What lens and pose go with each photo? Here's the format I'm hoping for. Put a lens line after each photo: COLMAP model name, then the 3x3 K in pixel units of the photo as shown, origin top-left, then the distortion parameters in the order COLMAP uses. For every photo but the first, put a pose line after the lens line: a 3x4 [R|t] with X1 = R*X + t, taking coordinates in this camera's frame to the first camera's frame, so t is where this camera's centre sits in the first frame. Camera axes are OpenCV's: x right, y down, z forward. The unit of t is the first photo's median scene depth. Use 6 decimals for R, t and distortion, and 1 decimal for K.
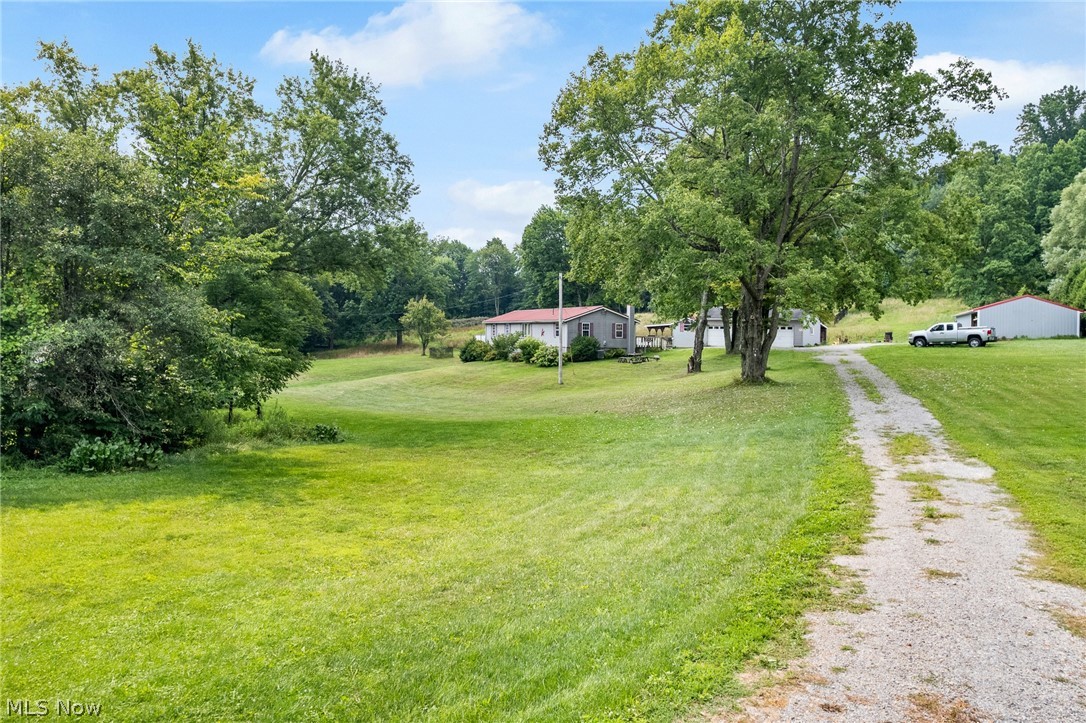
lens RADIAL K [[691.2, 0, 545.3], [0, 691.2, 373.6], [0, 0, 1]] dist [-0.090593, 0.085212]
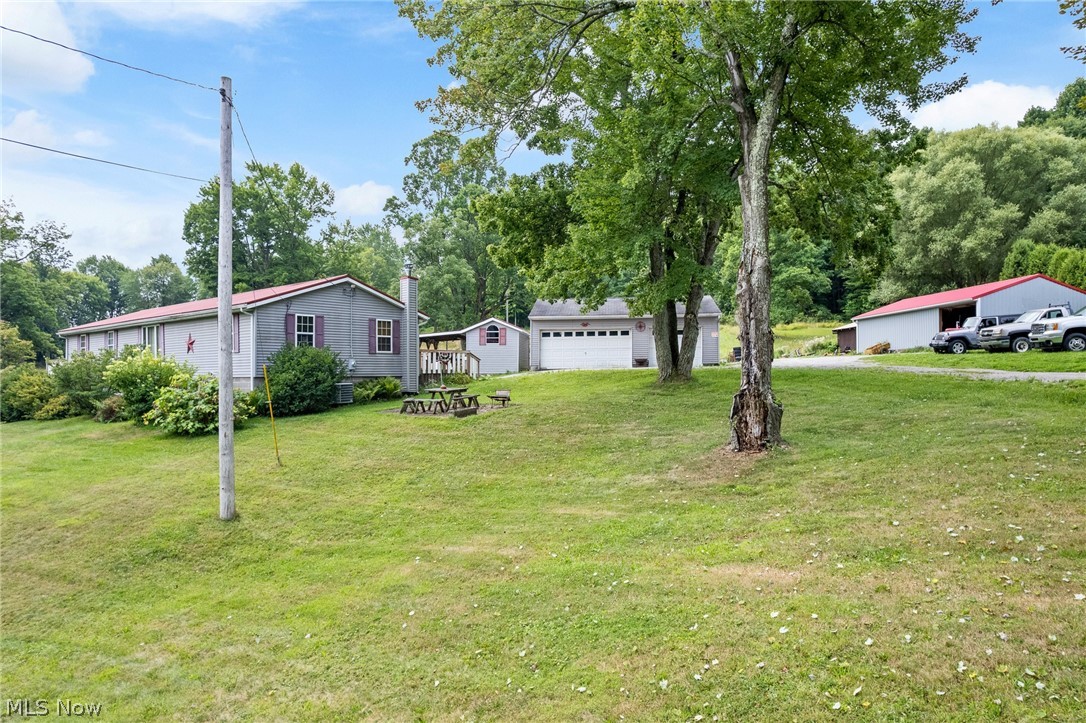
lens RADIAL K [[691.2, 0, 545.3], [0, 691.2, 373.6], [0, 0, 1]] dist [-0.090593, 0.085212]
pose [[0.910318, -0.026790, 0.413042, 0.021071], [0.048436, 0.997942, -0.042024, -0.016498], [-0.411066, 0.058261, 0.909742, 0.577332]]
